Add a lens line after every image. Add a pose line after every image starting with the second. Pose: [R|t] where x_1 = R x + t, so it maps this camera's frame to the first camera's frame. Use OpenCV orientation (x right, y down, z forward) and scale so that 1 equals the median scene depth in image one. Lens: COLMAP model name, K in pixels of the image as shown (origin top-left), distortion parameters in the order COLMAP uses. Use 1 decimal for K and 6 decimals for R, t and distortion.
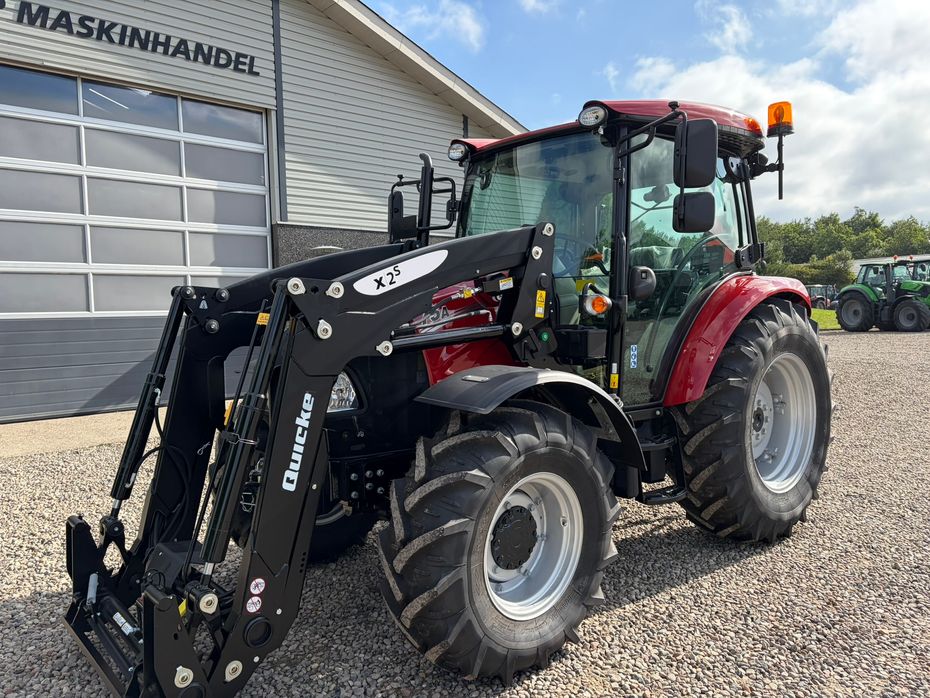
lens RADIAL K [[700.4, 0, 476.6], [0, 700.4, 350.4], [0, 0, 1]] dist [0.054662, -0.058251]
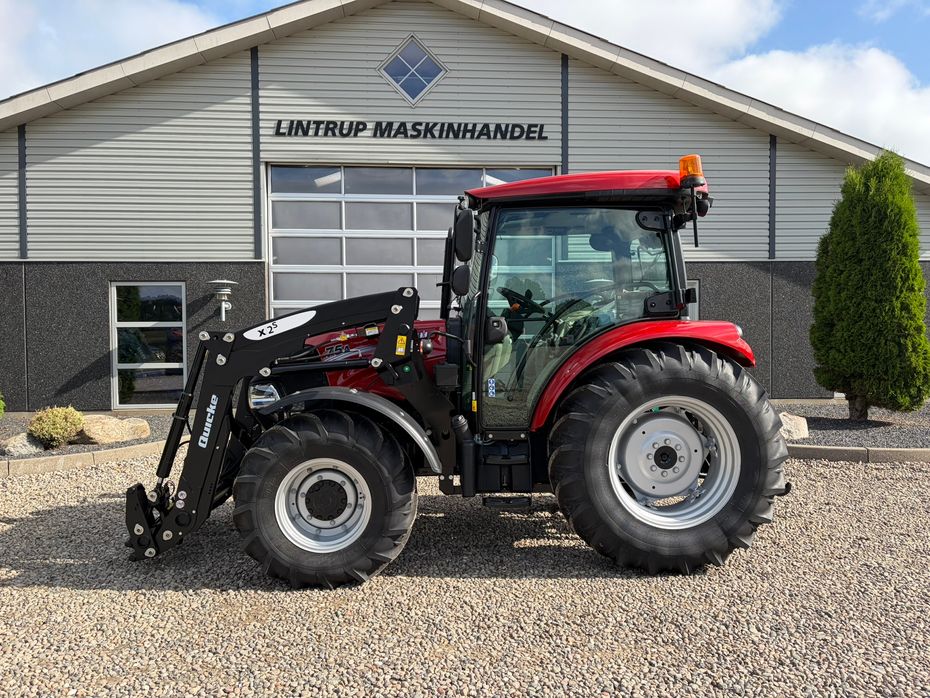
lens RADIAL K [[700.4, 0, 470.3], [0, 700.4, 357.3], [0, 0, 1]] dist [0.054662, -0.058251]
pose [[0.784710, 0.035924, -0.618821, 0.419426], [-0.045371, 0.998970, 0.000459, -0.019671], [0.618200, 0.027716, 0.785532, -0.003632]]
